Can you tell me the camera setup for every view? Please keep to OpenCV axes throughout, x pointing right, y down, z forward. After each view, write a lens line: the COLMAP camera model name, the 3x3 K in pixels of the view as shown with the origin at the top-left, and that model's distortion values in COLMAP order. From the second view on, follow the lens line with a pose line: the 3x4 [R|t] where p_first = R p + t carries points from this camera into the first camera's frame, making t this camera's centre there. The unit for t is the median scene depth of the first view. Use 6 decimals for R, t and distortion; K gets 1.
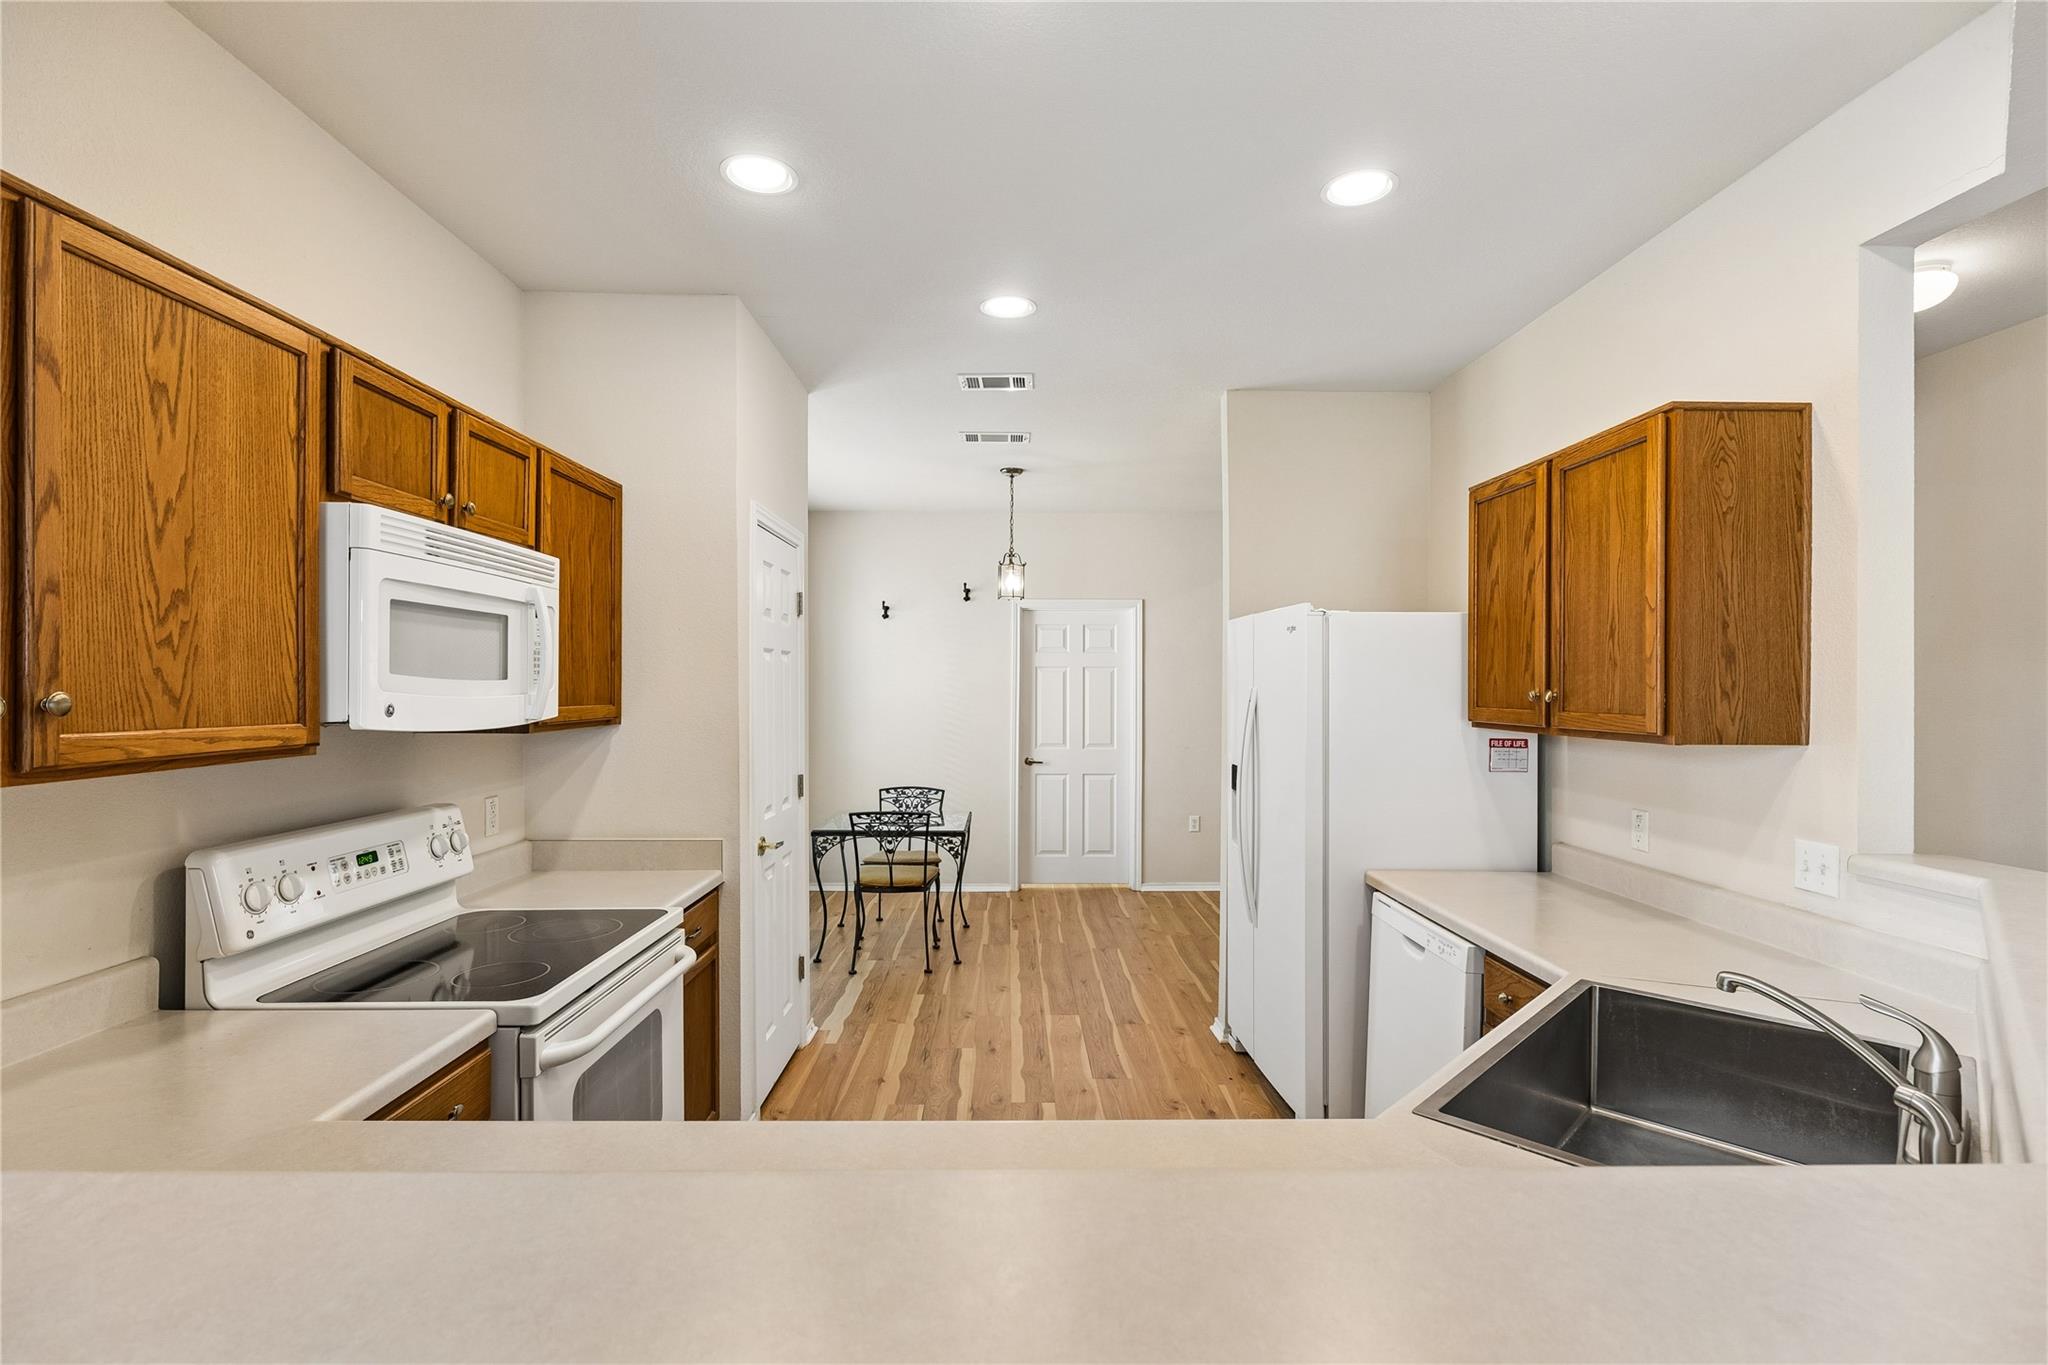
lens RADIAL K [[946.0, 0, 1024.0], [0, 946.0, 682.5], [0, 0, 1]] dist [-0.003421, -0.000053]
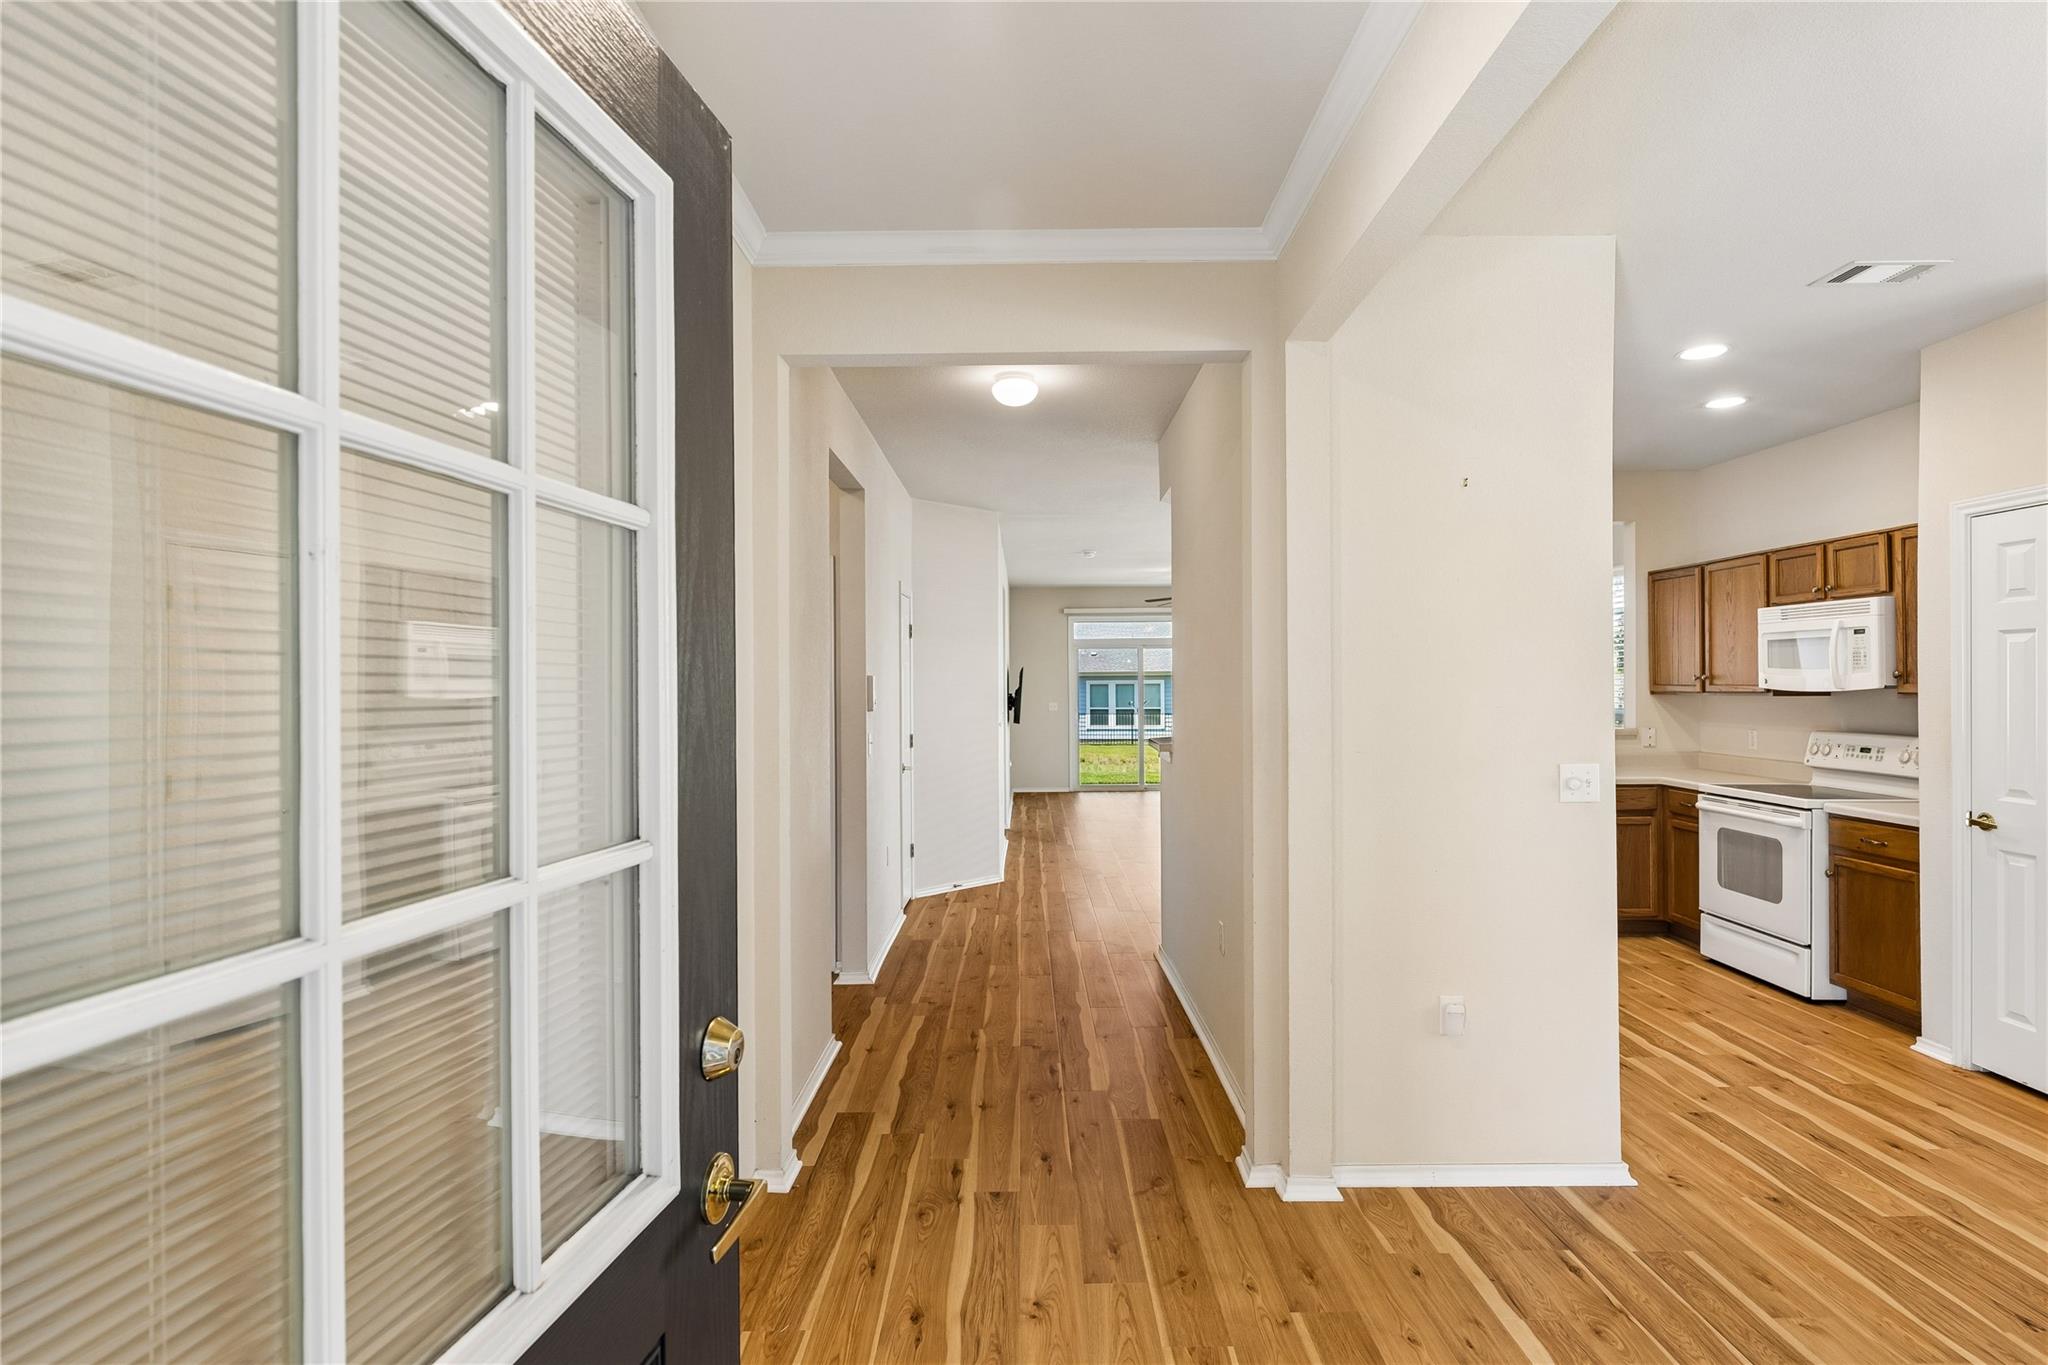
lens RADIAL K [[1055.3, 0, 1034.9], [0, 1055.3, 680.2], [0, 0, 1]] dist [0.009605, 0.000800]
pose [[-0.999990, 0.004104, 0.002036, 1.103444], [0.004099, 0.999987, -0.002936, 0.021162], [-0.002048, -0.002928, -0.999994, 3.124733]]
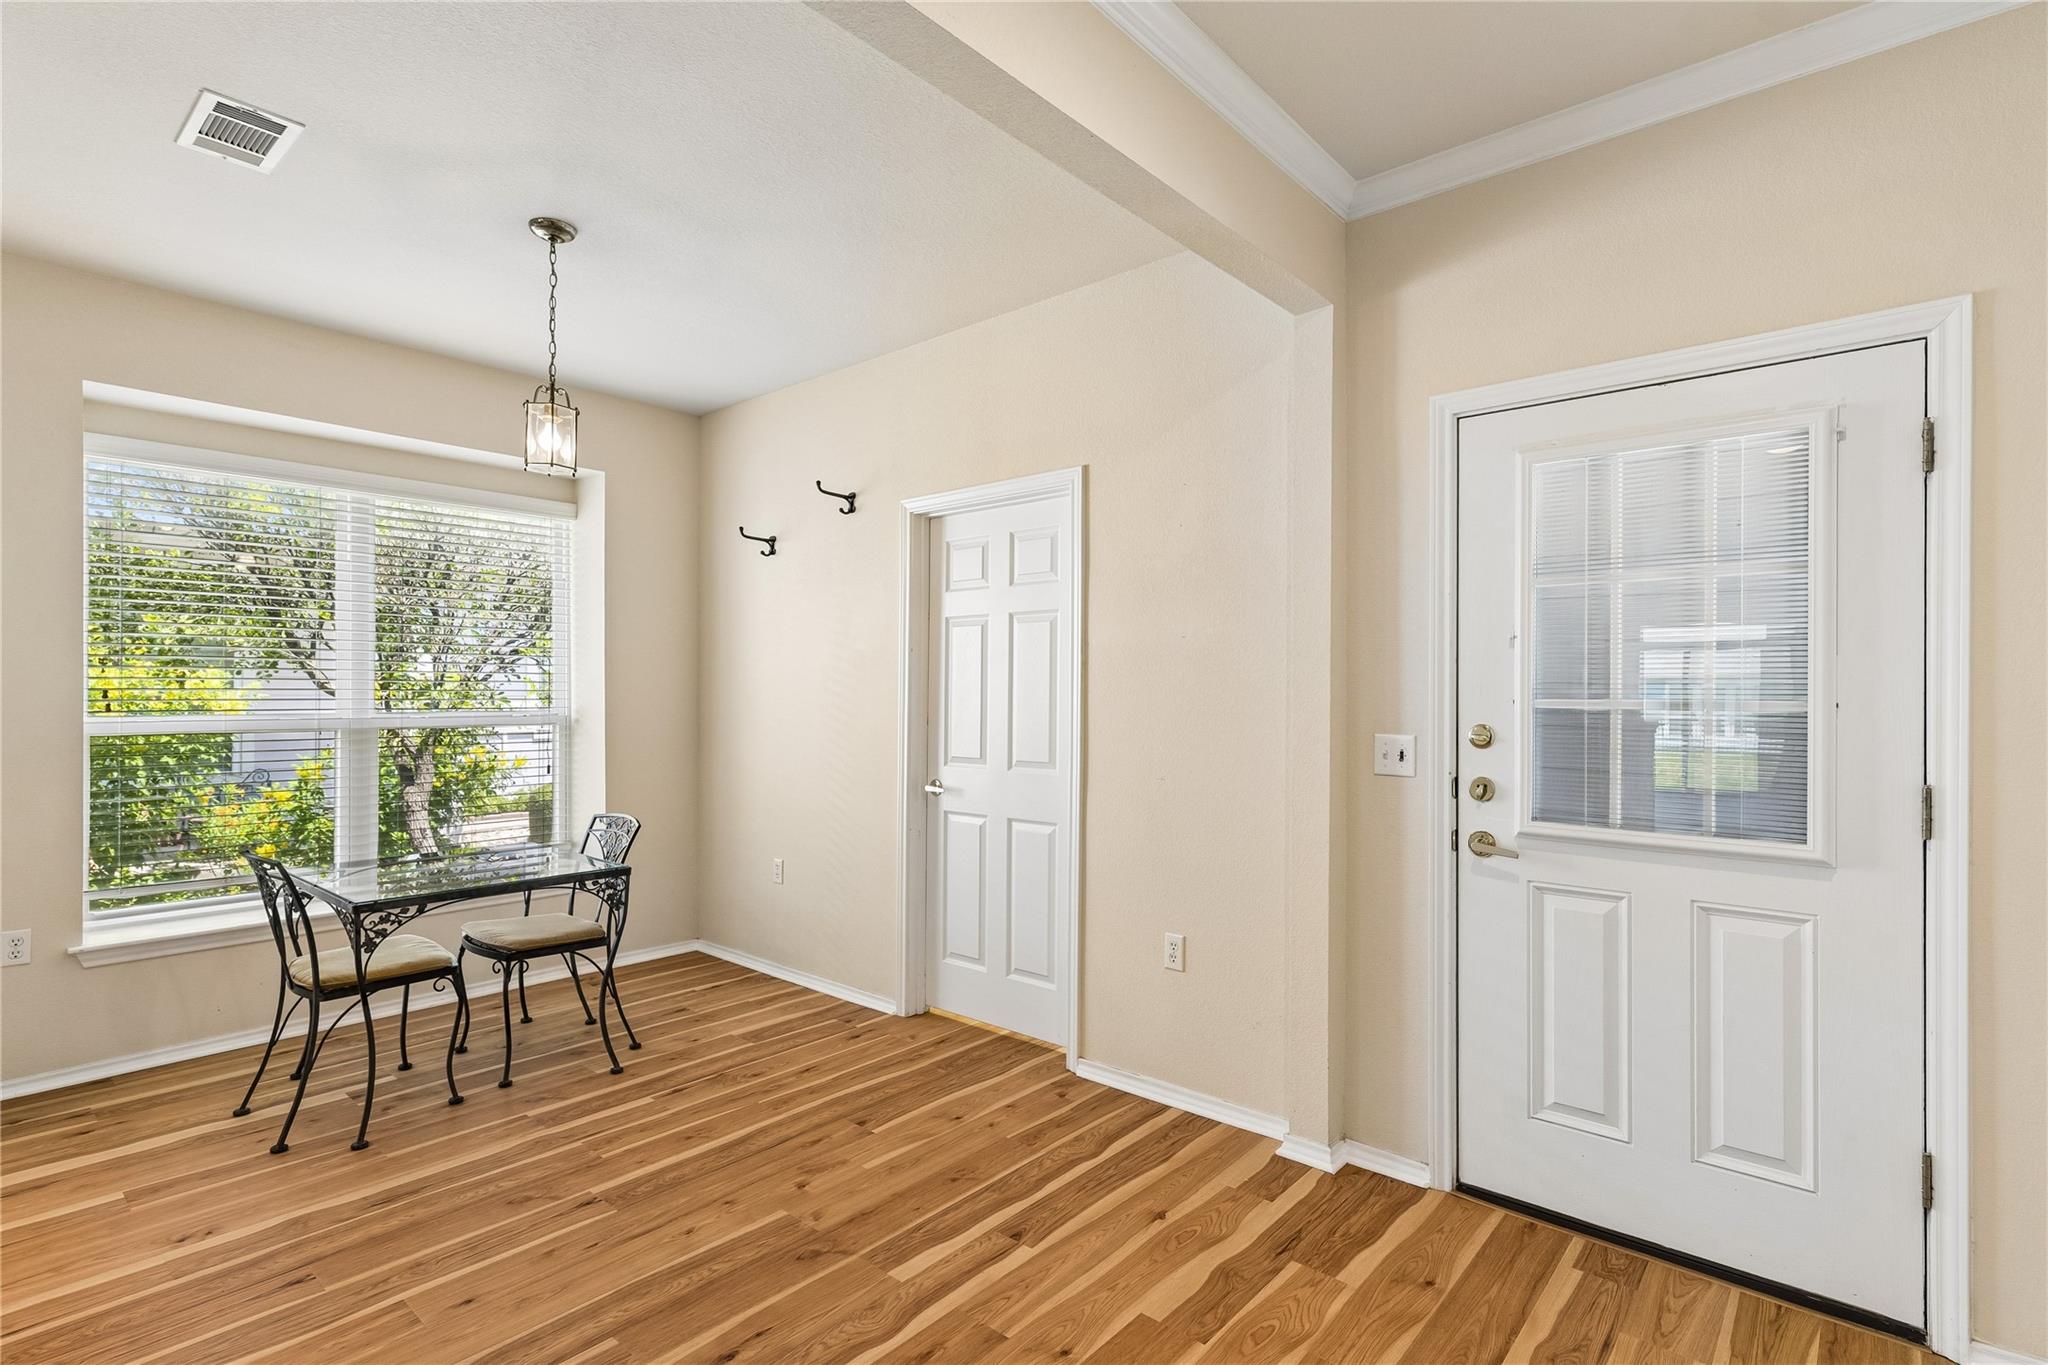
lens RADIAL K [[972.5, 0, 1027.9], [0, 972.5, 690.3], [0, 0, 1]] dist [0.003171, 0.000226]
pose [[0.749030, -0.004194, -0.662522, 1.289356], [0.000618, 0.999984, -0.005631, 0.087733], [0.662535, 0.003808, 0.749021, 1.825139]]
